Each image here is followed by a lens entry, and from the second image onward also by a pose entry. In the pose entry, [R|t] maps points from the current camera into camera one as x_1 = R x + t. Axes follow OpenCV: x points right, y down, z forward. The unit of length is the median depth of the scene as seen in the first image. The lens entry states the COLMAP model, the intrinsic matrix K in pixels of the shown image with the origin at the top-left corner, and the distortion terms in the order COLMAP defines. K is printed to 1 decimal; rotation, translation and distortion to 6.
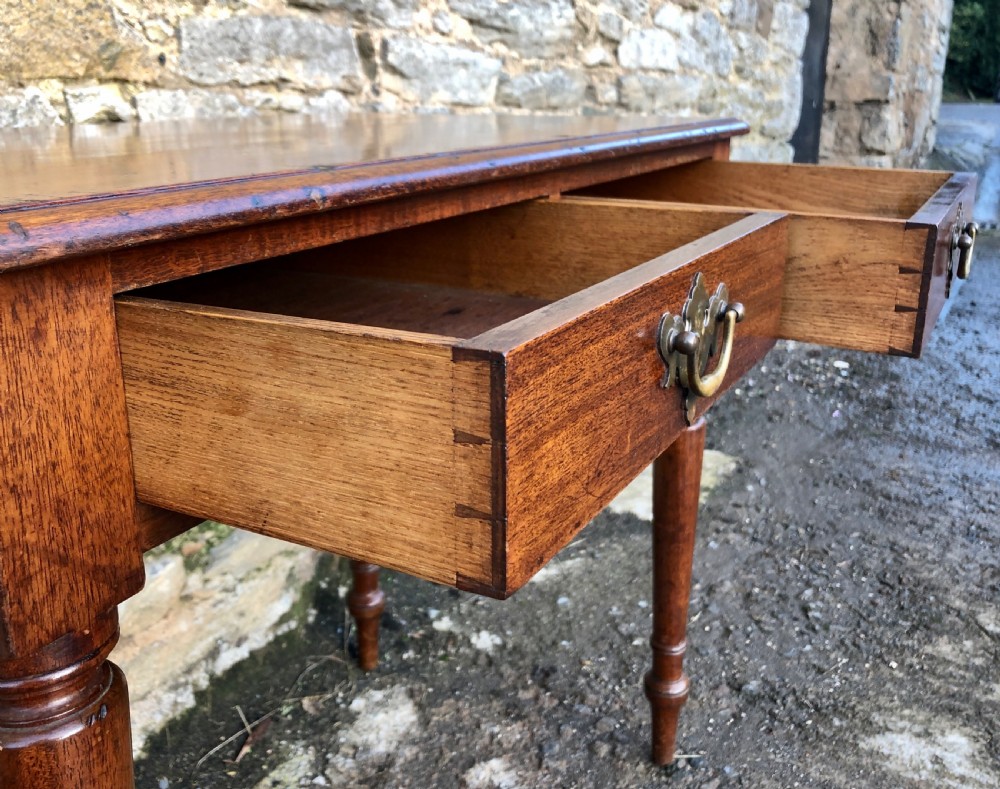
lens RADIAL K [[977.0, 0, 501.8], [0, 977.0, 363.7], [0, 0, 1]] dist [0.019500, 0.000000]
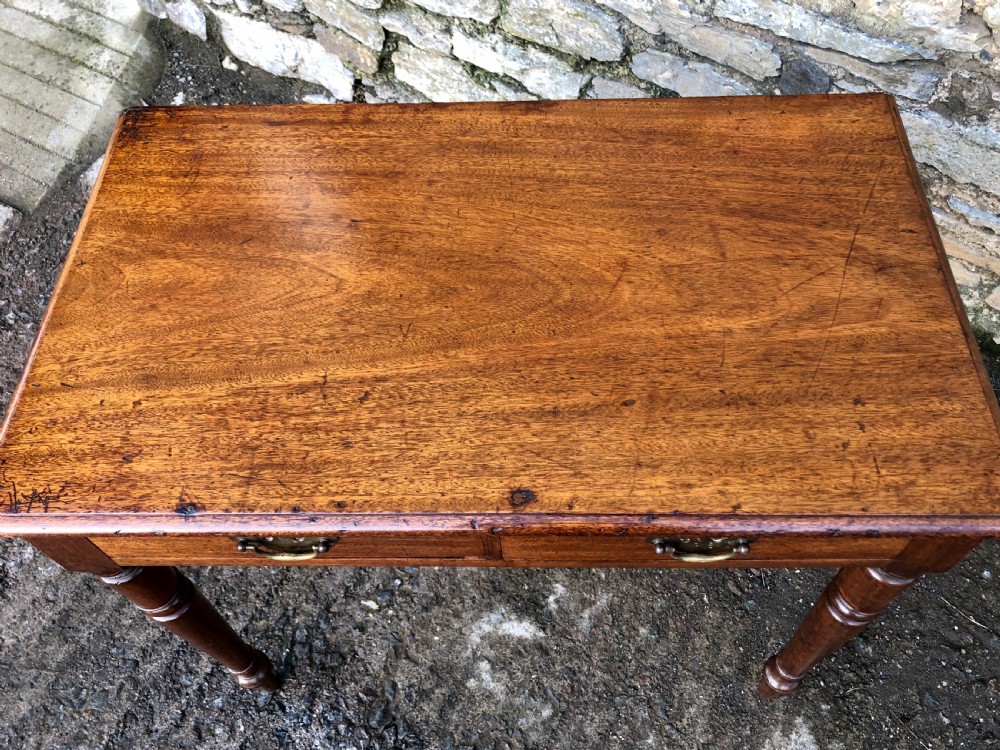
lens RADIAL K [[842.6, 0, 503.6], [0, 842.6, 366.8], [0, 0, 1]] dist [0.011547, 0.007877]
pose [[-0.017654, 0.844178, -0.535772, 0.552737], [-0.235670, 0.517244, 0.822751, -0.595959], [0.971673, 0.140790, 0.189816, 0.378564]]
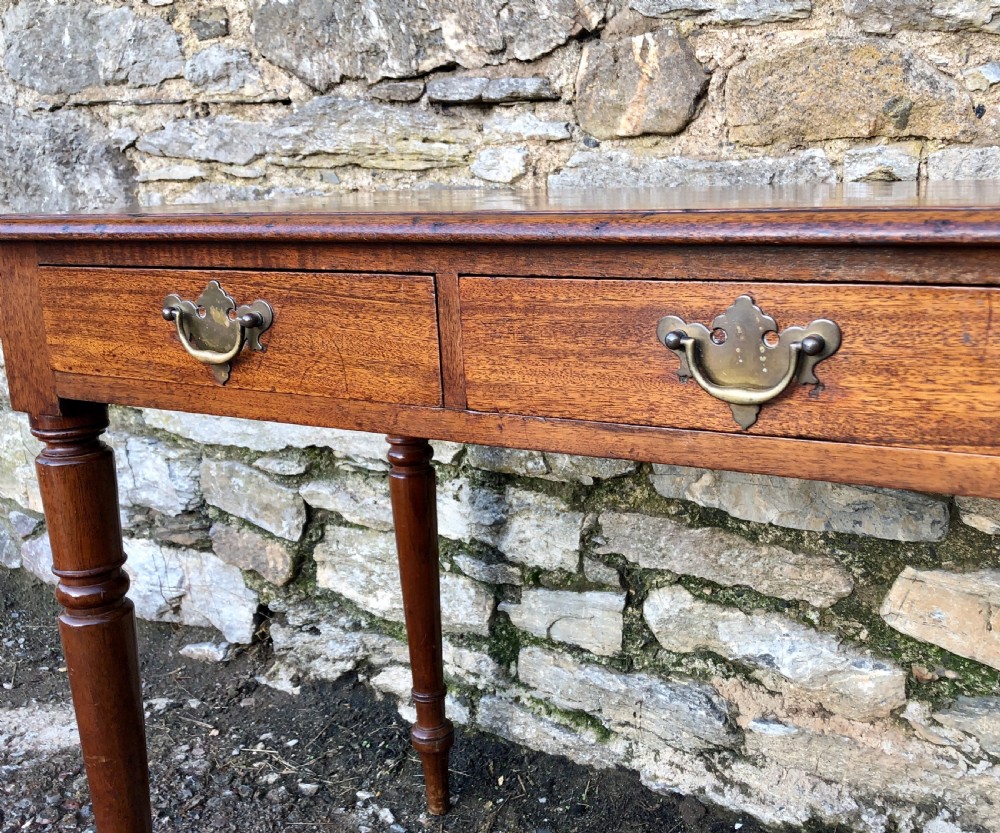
lens RADIAL K [[1063.7, 0, 572.5], [0, 1063.7, 391.2], [0, 0, 1]] dist [0.010958, 0.000000]
pose [[0.009607, 0.209768, -0.977704, 0.518736], [-0.251242, 0.946891, 0.200688, -0.149966], [0.967877, 0.243712, 0.061799, 0.559150]]
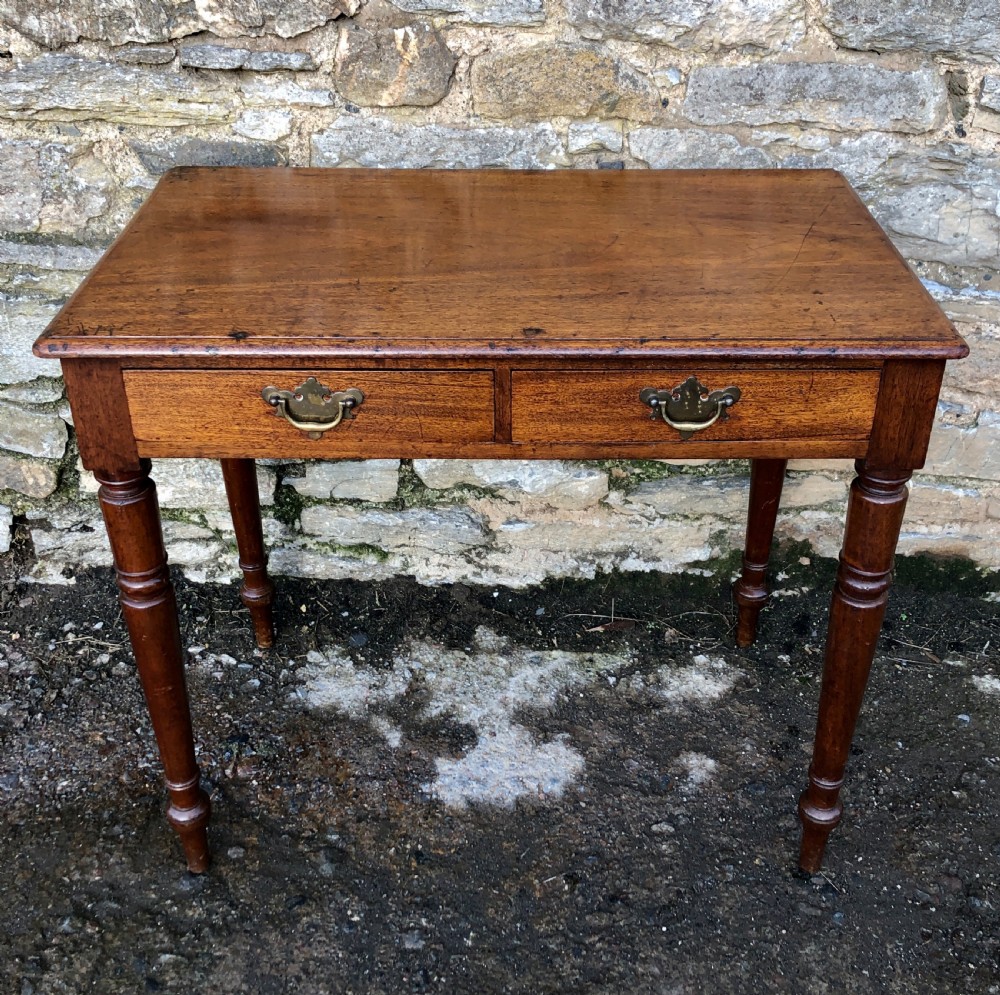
lens RADIAL K [[1191.8, 0, 508.1], [0, 1191.8, 454.9], [0, 0, 1]] dist [0.024395, 0.000000]
pose [[0.474467, 0.460465, -0.750235, 0.733820], [-0.250305, 0.887667, 0.386517, -0.378895], [0.843936, 0.004398, 0.536426, 0.043303]]
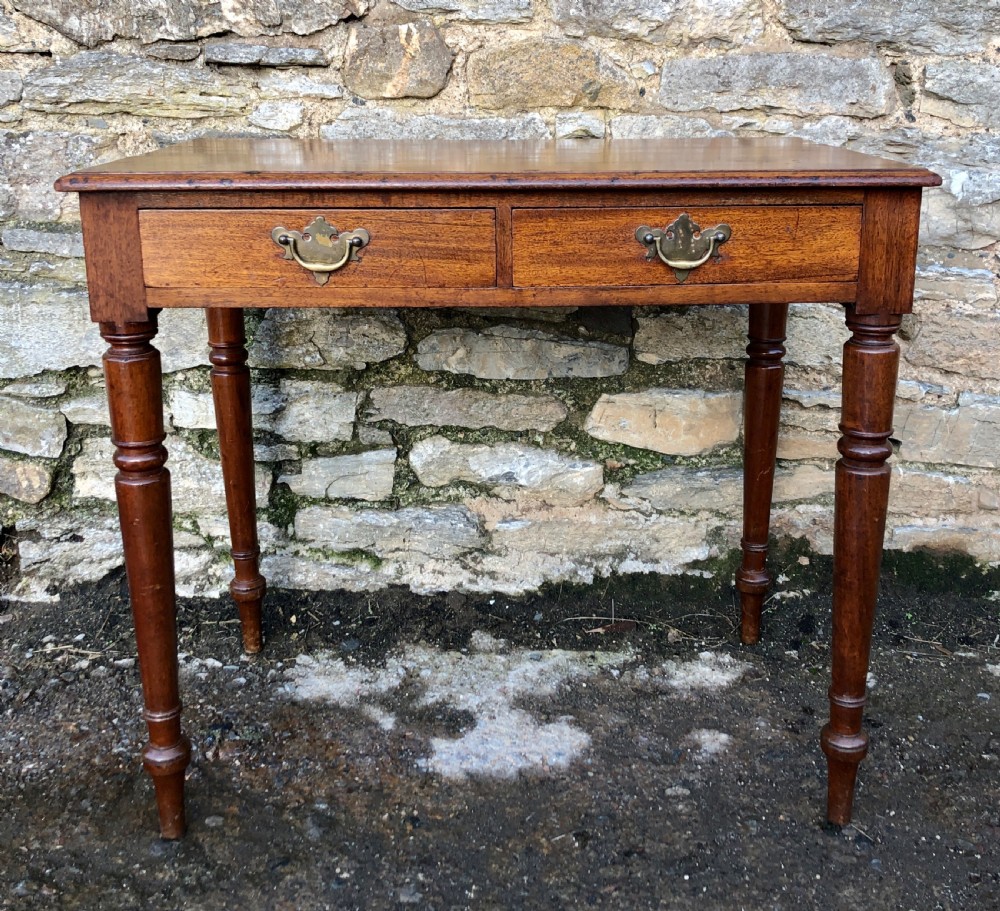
lens RADIAL K [[1159.1, 0, 514.8], [0, 1159.1, 368.0], [0, 0, 1]] dist [0.026792, 0.000000]
pose [[0.496139, 0.222955, -0.839129, 0.831311], [-0.242346, 0.963617, 0.112743, -0.071729], [0.833735, 0.147424, 0.532120, 0.058722]]
